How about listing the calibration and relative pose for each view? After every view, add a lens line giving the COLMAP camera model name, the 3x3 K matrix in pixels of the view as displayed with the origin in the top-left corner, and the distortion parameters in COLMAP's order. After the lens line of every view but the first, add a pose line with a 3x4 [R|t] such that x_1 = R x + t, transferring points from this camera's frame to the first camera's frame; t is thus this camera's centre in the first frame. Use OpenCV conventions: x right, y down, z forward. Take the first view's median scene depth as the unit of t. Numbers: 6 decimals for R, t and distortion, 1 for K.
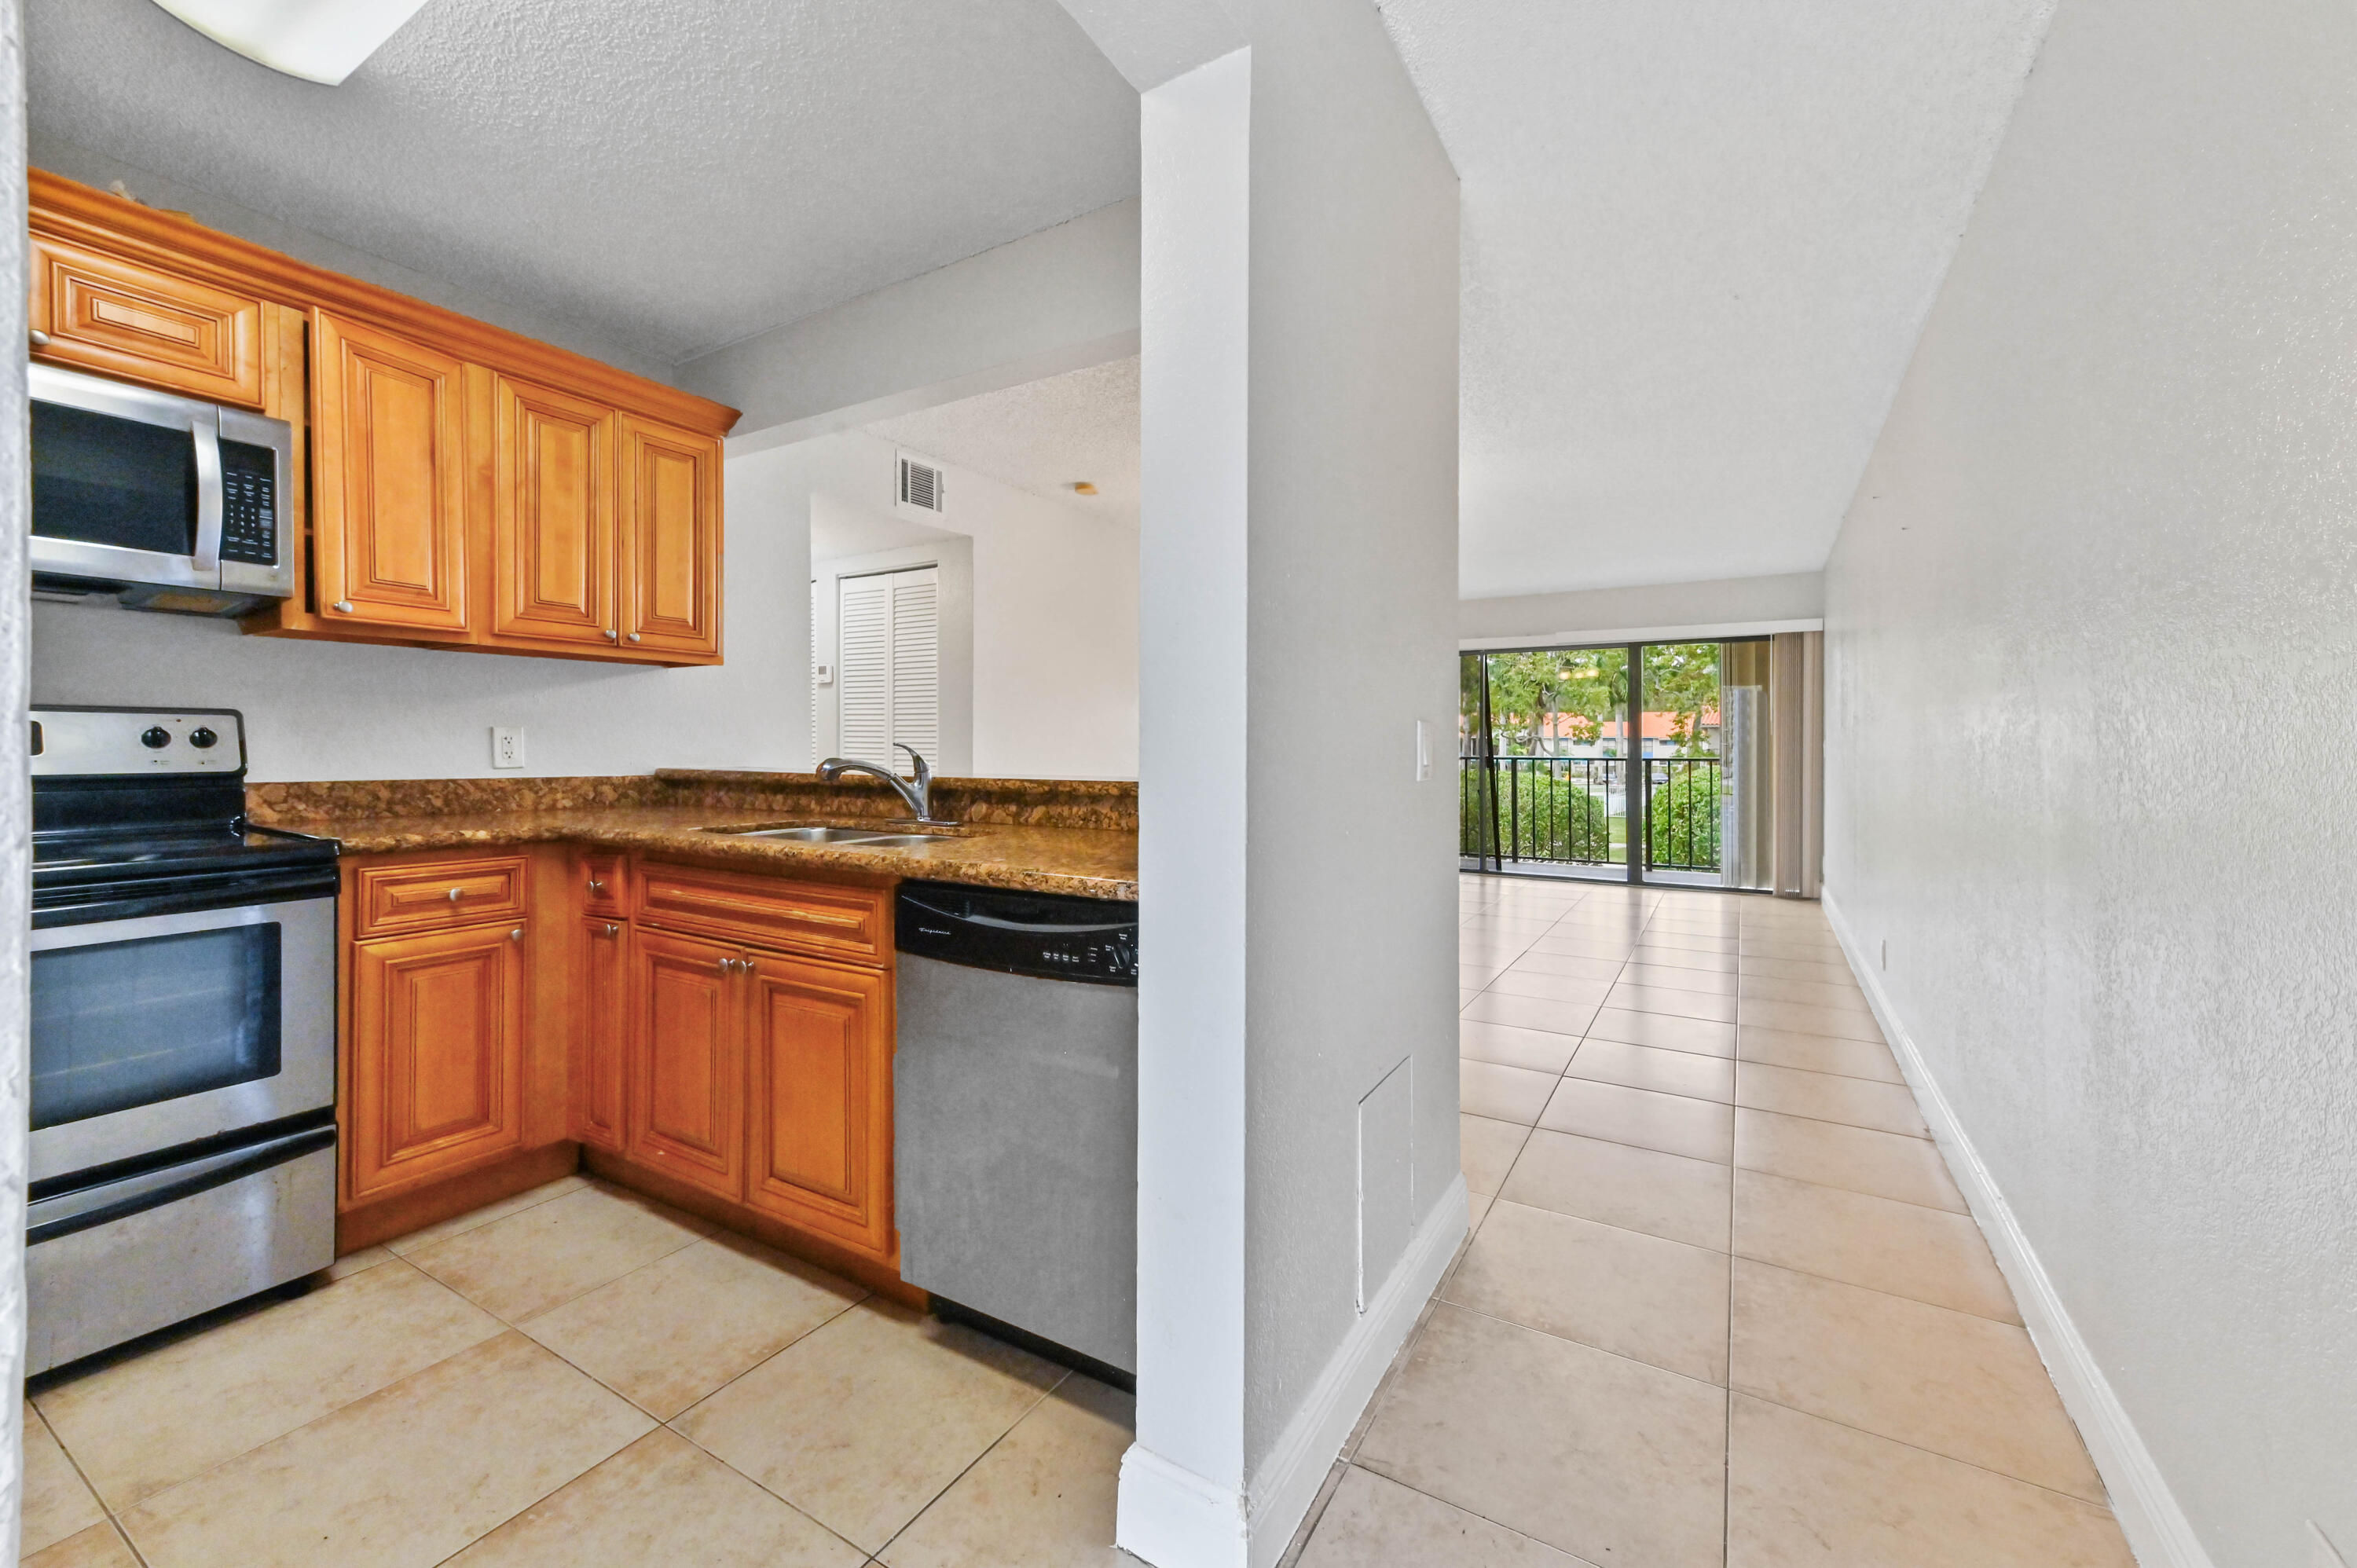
lens RADIAL K [[922.6, 0, 1154.8], [0, 922.6, 714.3], [0, 0, 1]] dist [0.009509, 0.002008]
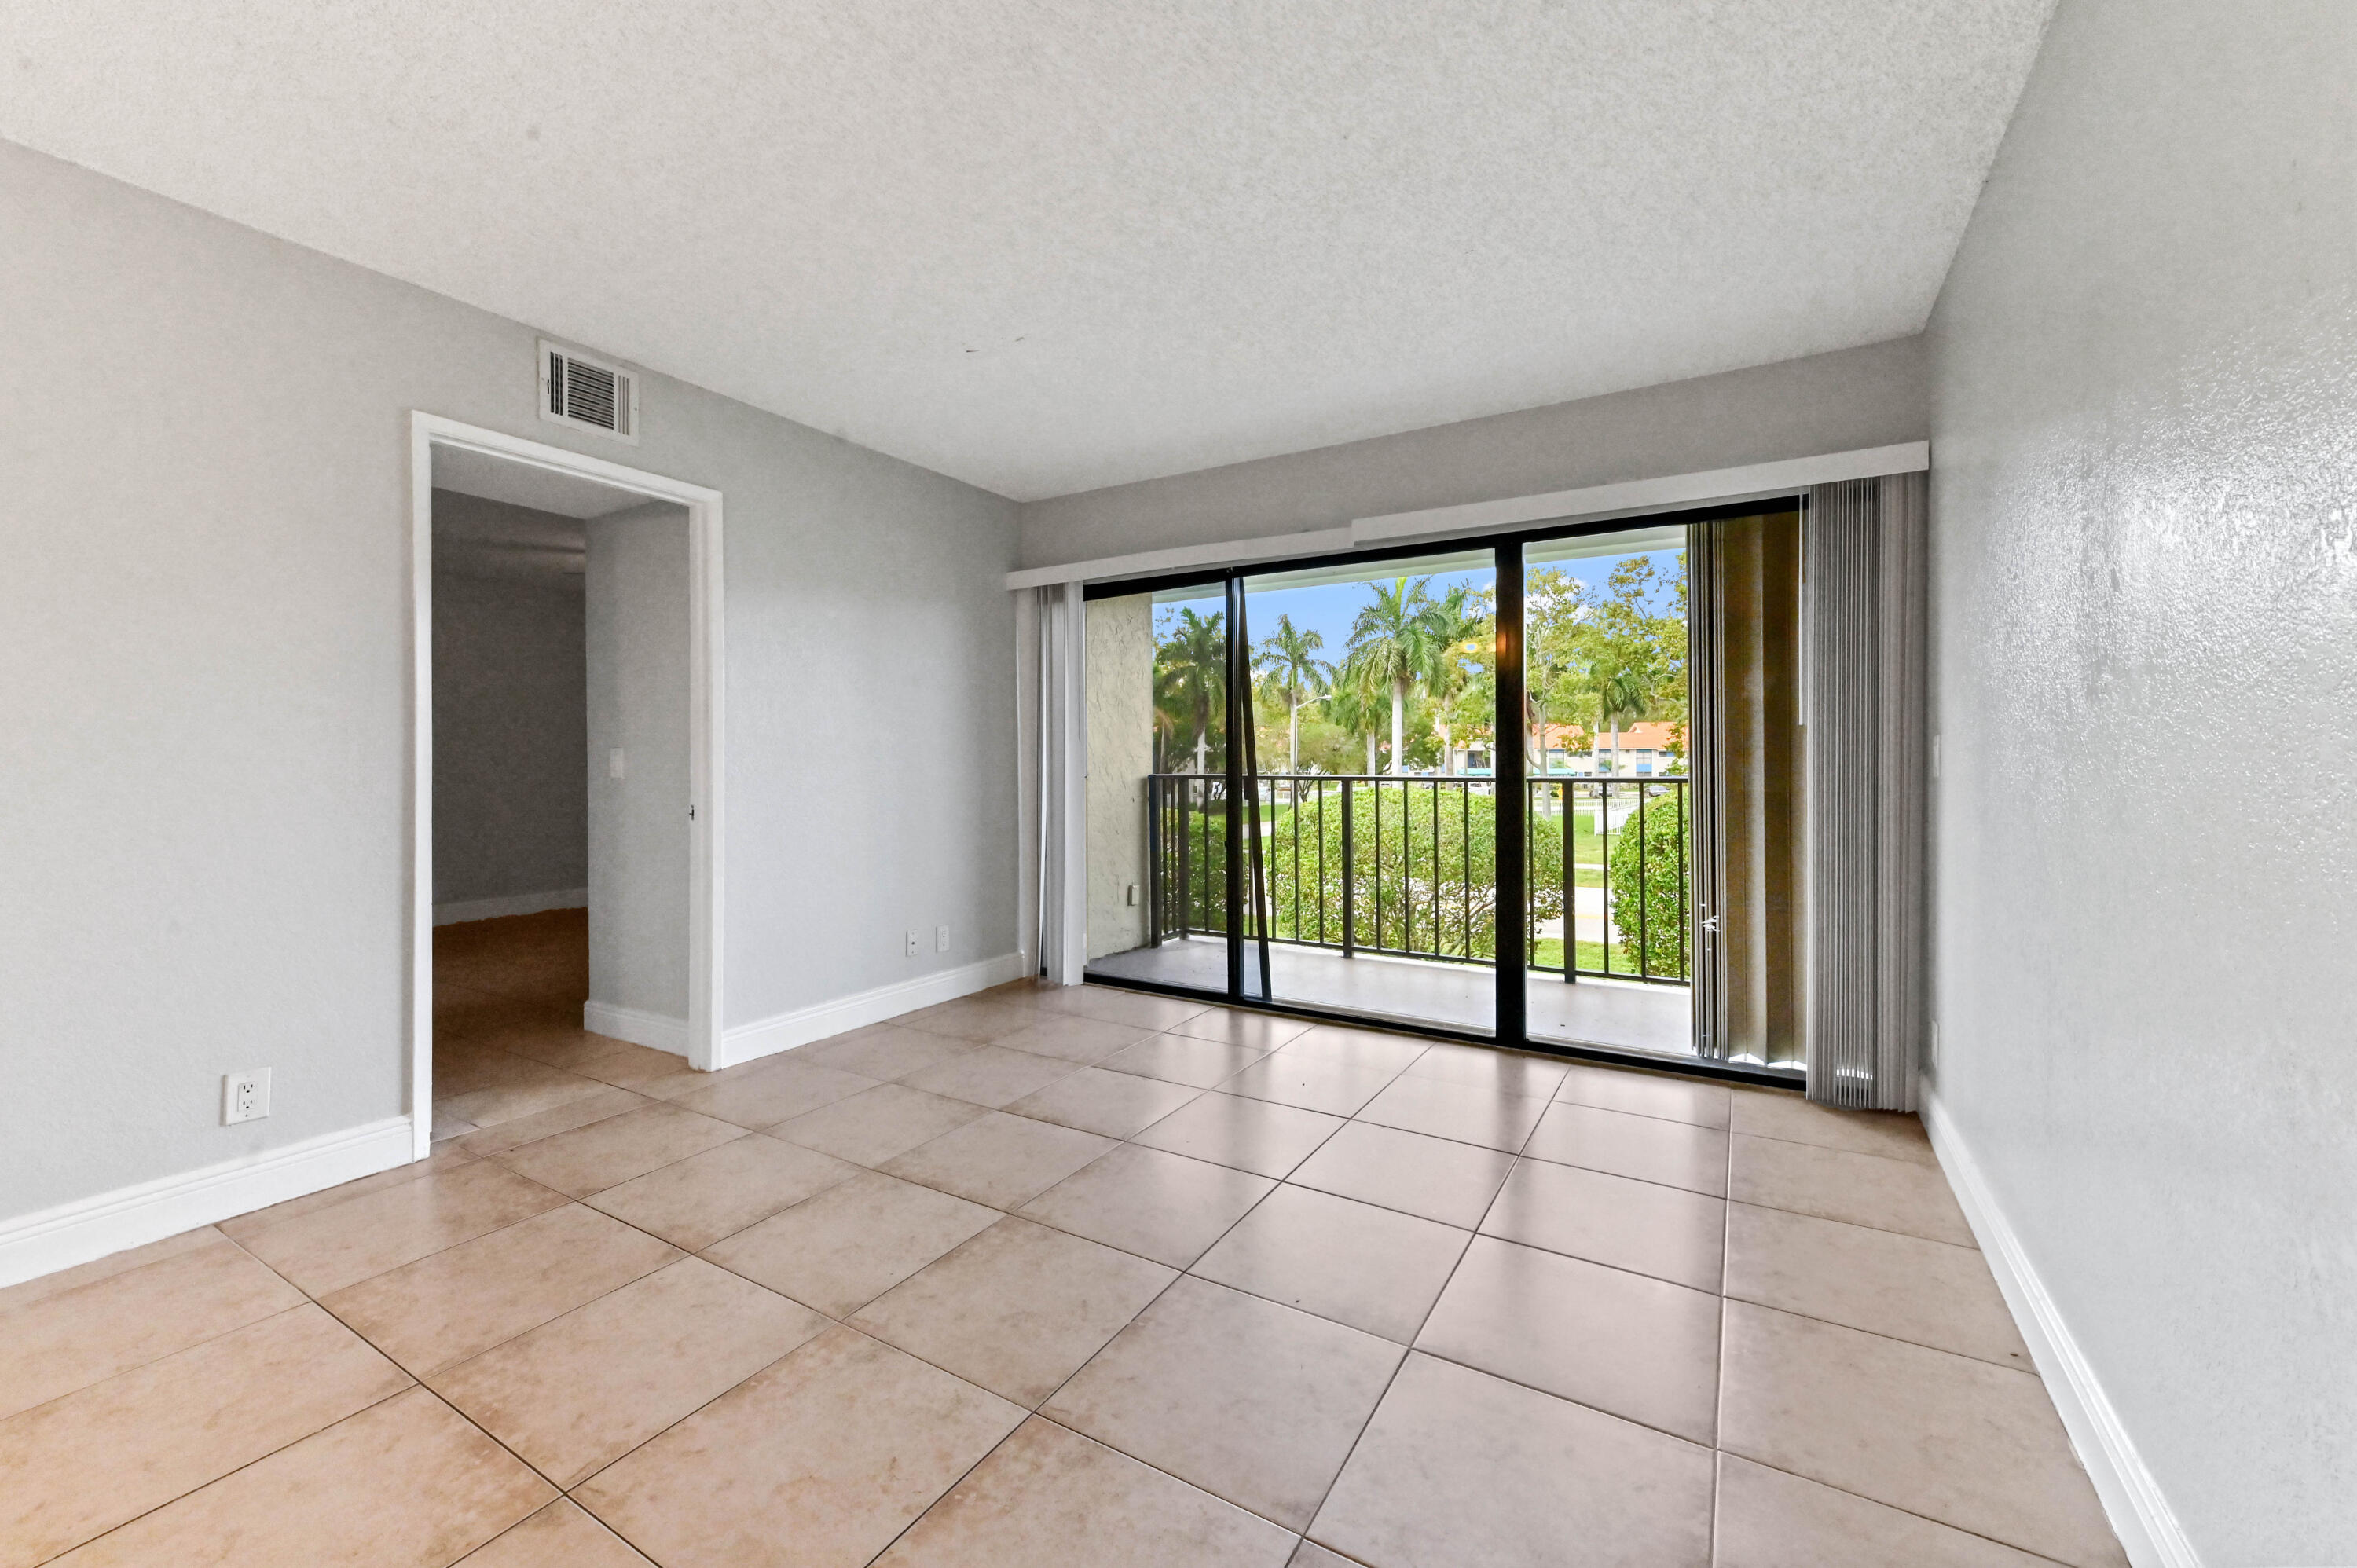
lens RADIAL K [[922.6, 0, 1182.1], [0, 922.6, 760.4], [0, 0, 1]] dist [0.009509, 0.002008]
pose [[0.999736, -0.009393, 0.020953, 0.308360], [0.008703, 0.999424, 0.032793, 0.018083], [-0.021249, -0.032602, 0.999243, 0.479950]]
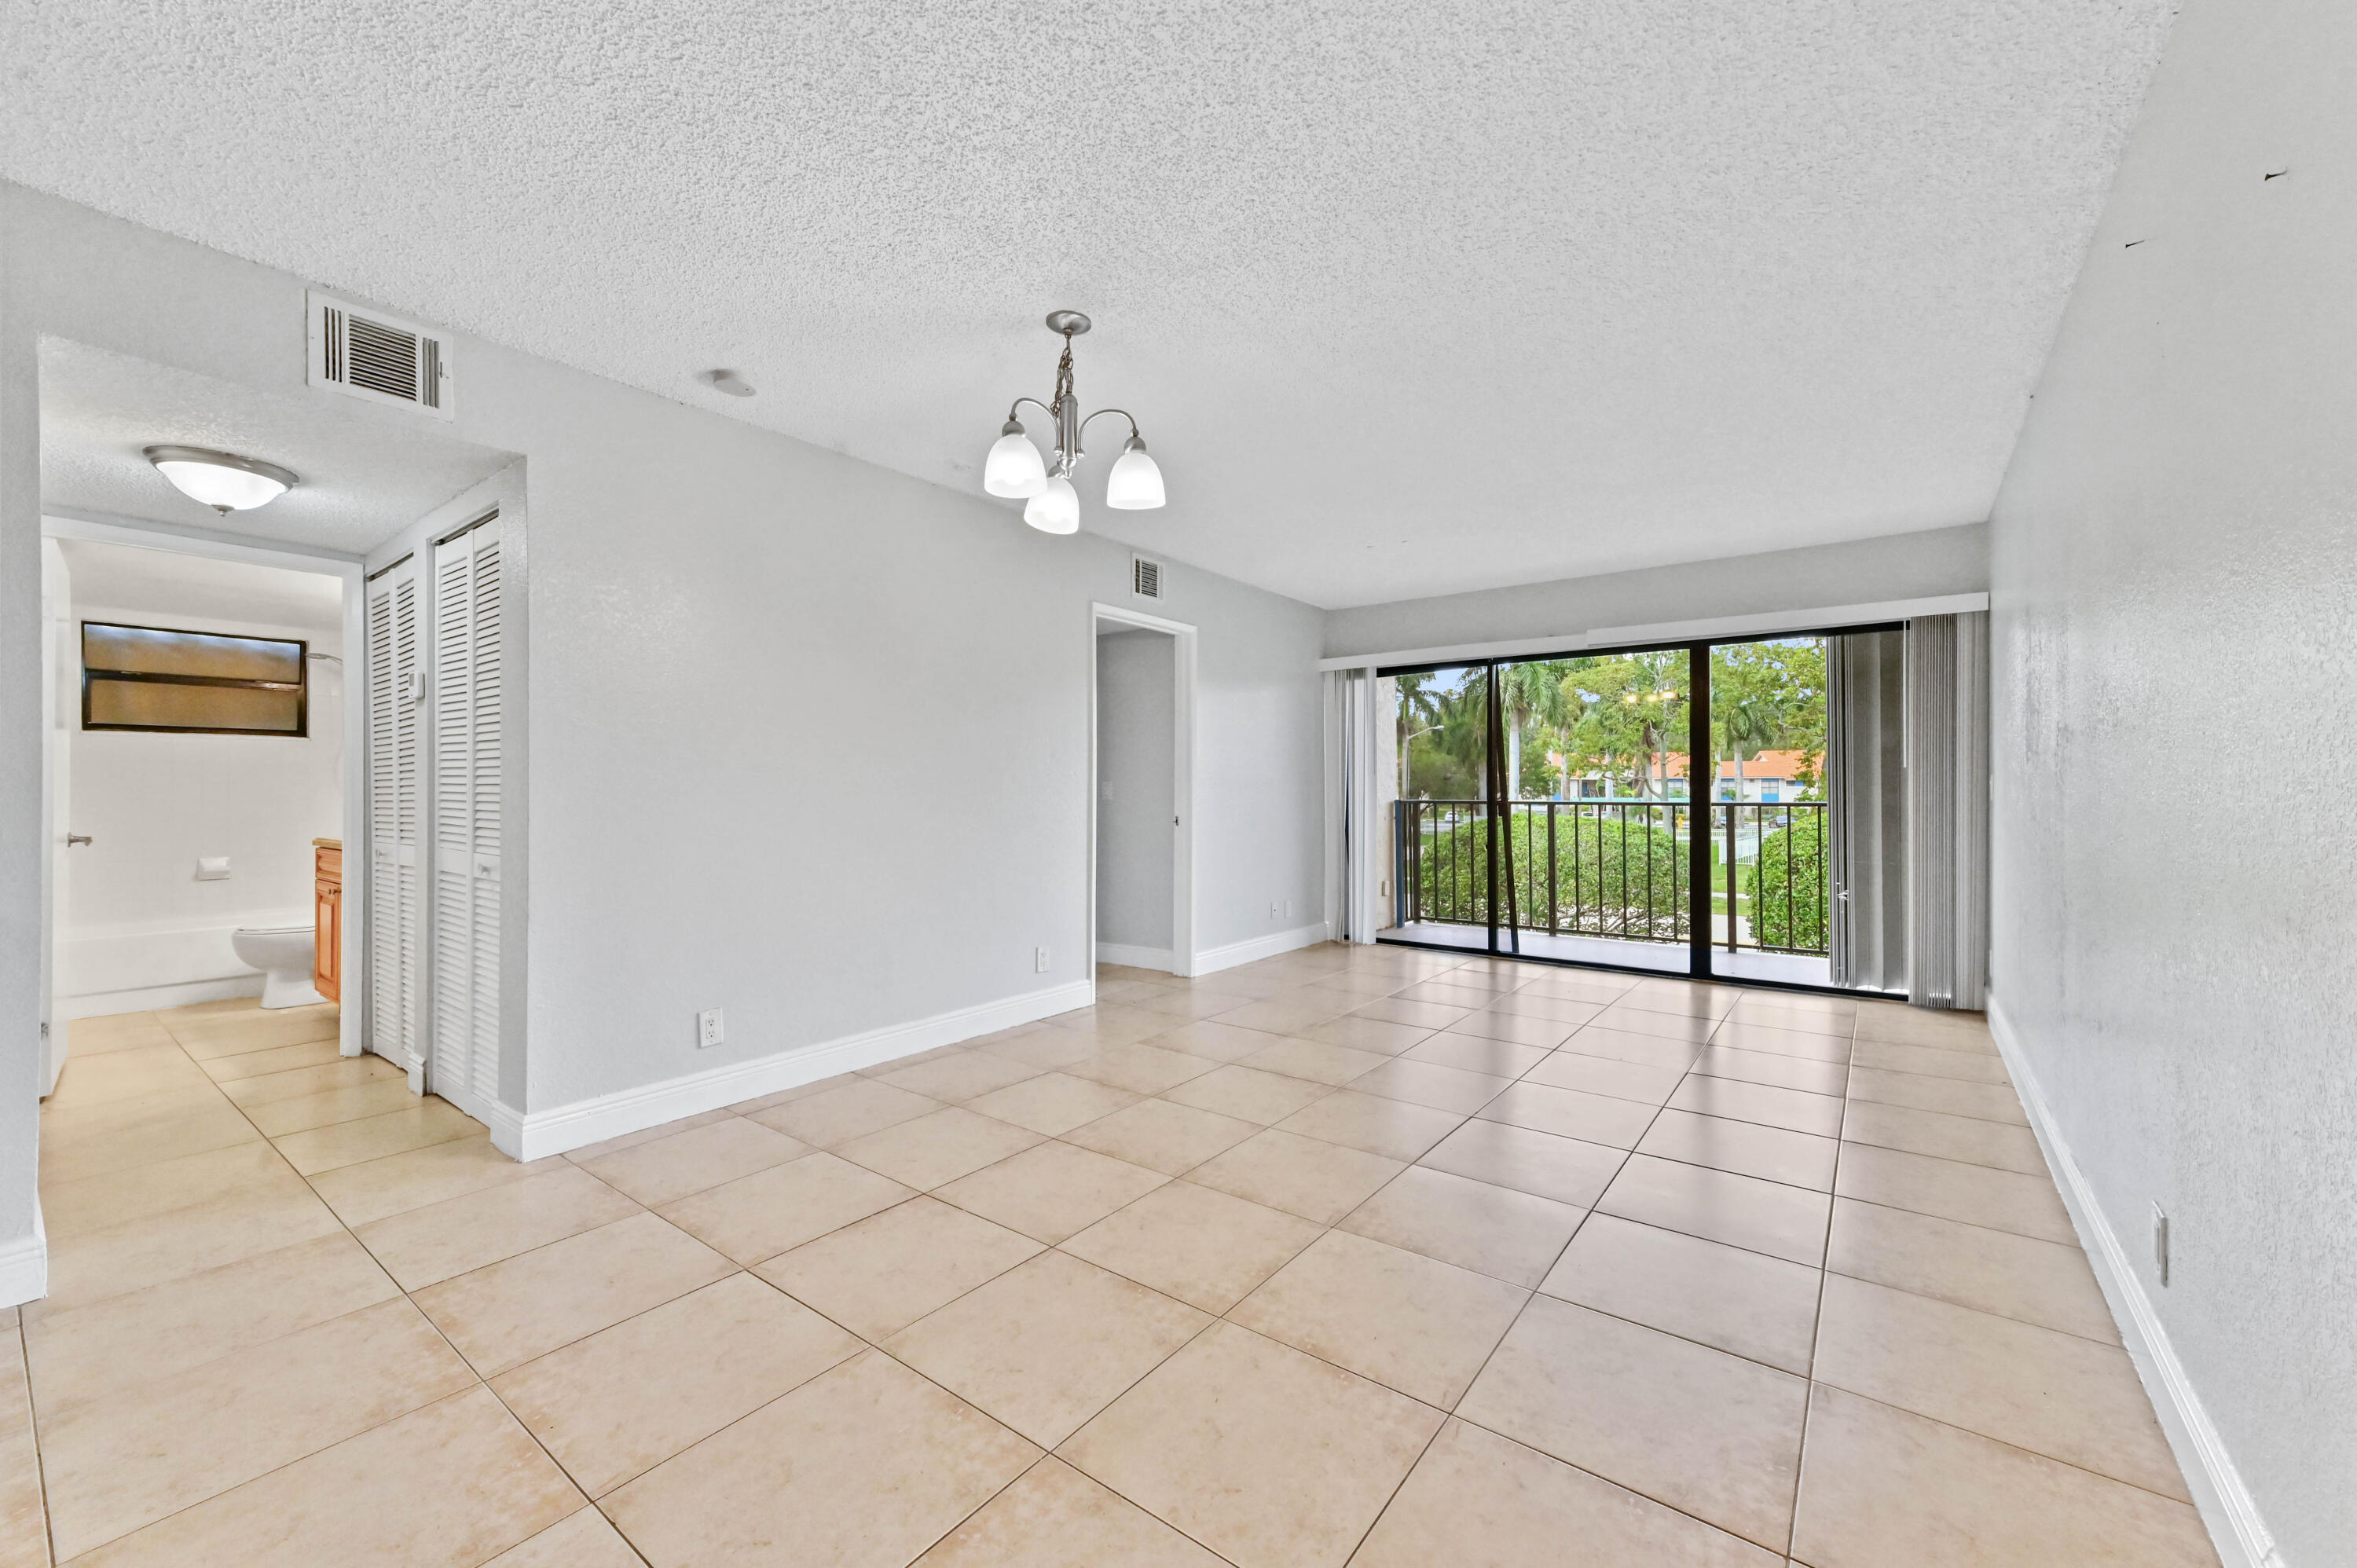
lens RADIAL K [[922.6, 0, 1170.8], [0, 922.6, 781.9], [0, 0, 1]] dist [0.009509, 0.002008]
pose [[0.996063, -0.006750, -0.088392, 0.160646], [0.008974, 0.999653, 0.024786, 0.008224], [0.088194, -0.025482, 0.995777, 0.231611]]
